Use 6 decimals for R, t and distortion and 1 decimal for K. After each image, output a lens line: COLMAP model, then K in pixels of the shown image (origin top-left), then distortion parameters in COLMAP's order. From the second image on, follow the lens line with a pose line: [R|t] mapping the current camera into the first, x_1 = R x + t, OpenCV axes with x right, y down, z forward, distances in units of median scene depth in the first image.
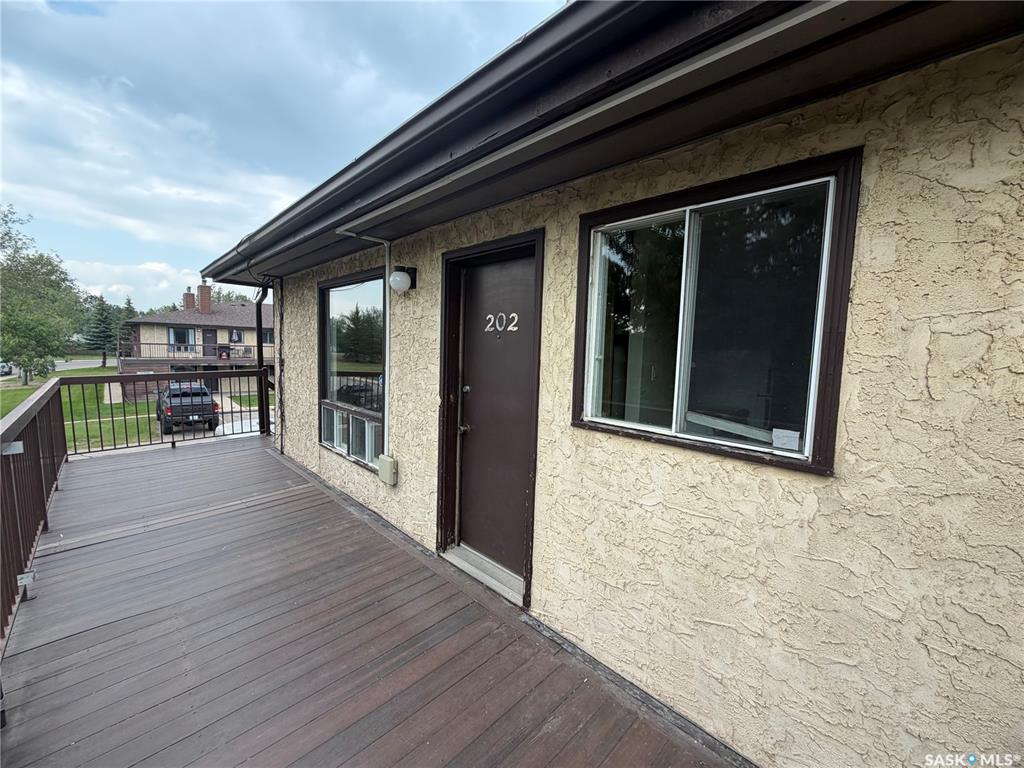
lens RADIAL K [[403.2, 0, 512.0], [0, 403.2, 384.0], [0, 0, 1]] dist [0.002263, 0.000428]
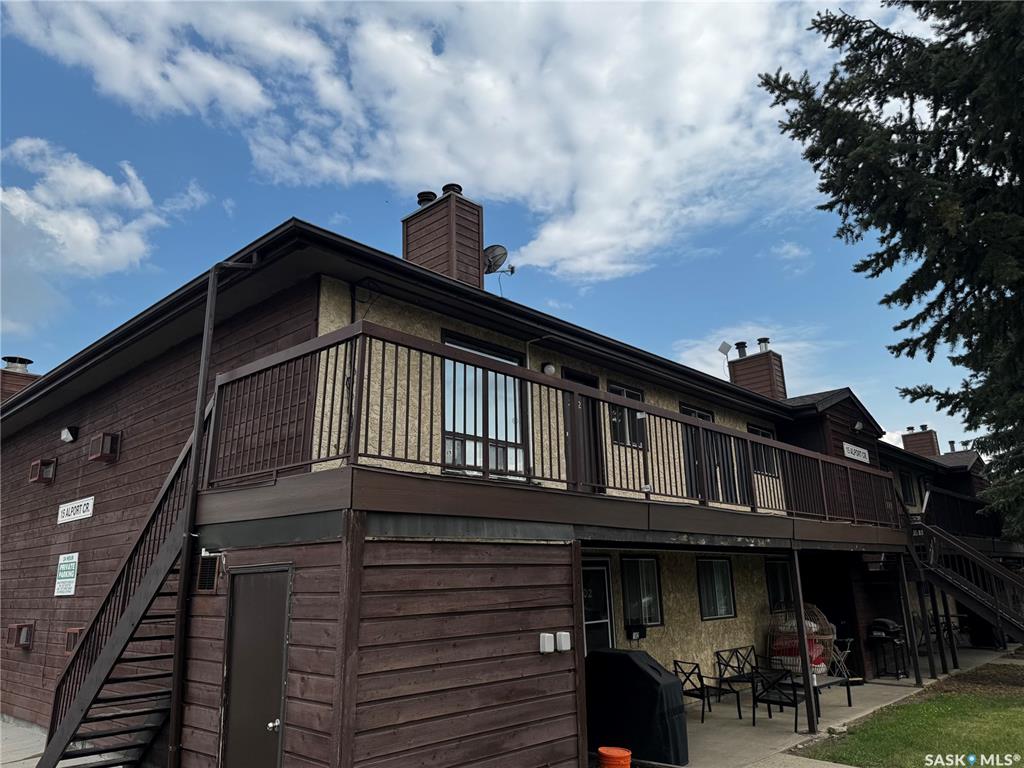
lens RADIAL K [[712.7, 0, 512.0], [0, 712.7, 384.0], [0, 0, 1]] dist [0.062296, -0.075144]
pose [[-0.029082, 0.237047, 0.971063, -3.000695], [0.106575, 0.966671, -0.232783, 0.492710], [-0.993879, 0.096721, -0.053376, 1.157450]]
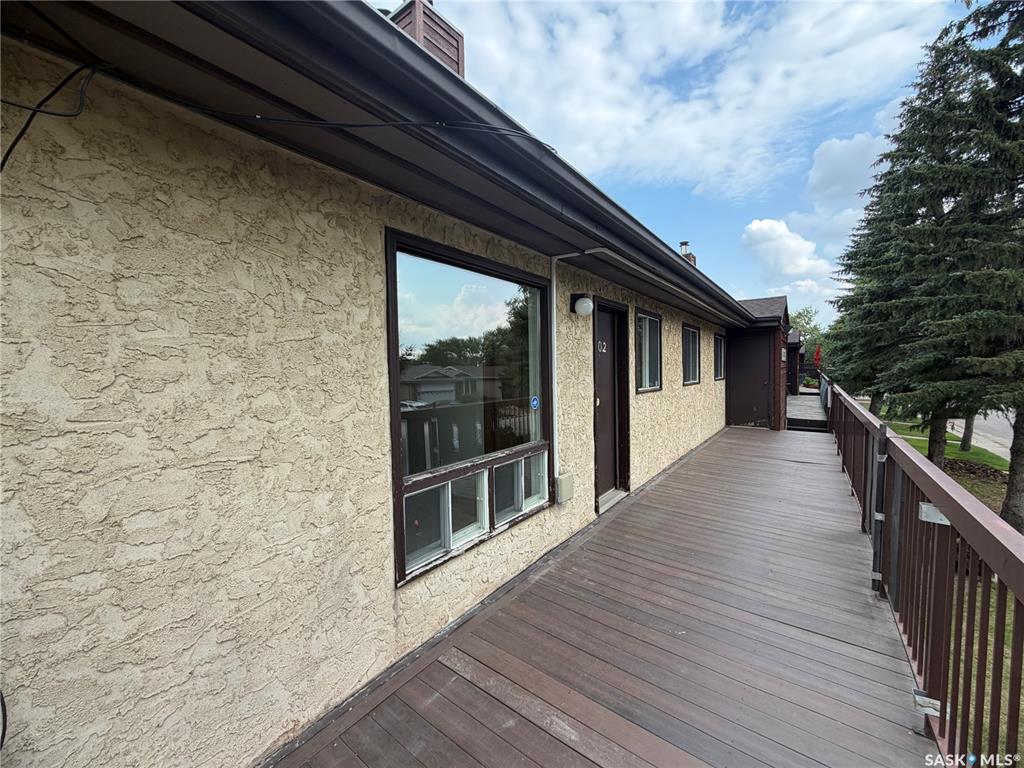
lens RADIAL K [[403.2, 0, 512.0], [0, 403.2, 384.0], [0, 0, 1]] dist [0.002263, 0.000428]
pose [[-0.148842, -0.076288, 0.985914, -1.183941], [0.086904, 0.992153, 0.089890, -0.133990], [-0.985035, 0.099059, -0.141045, 1.180936]]
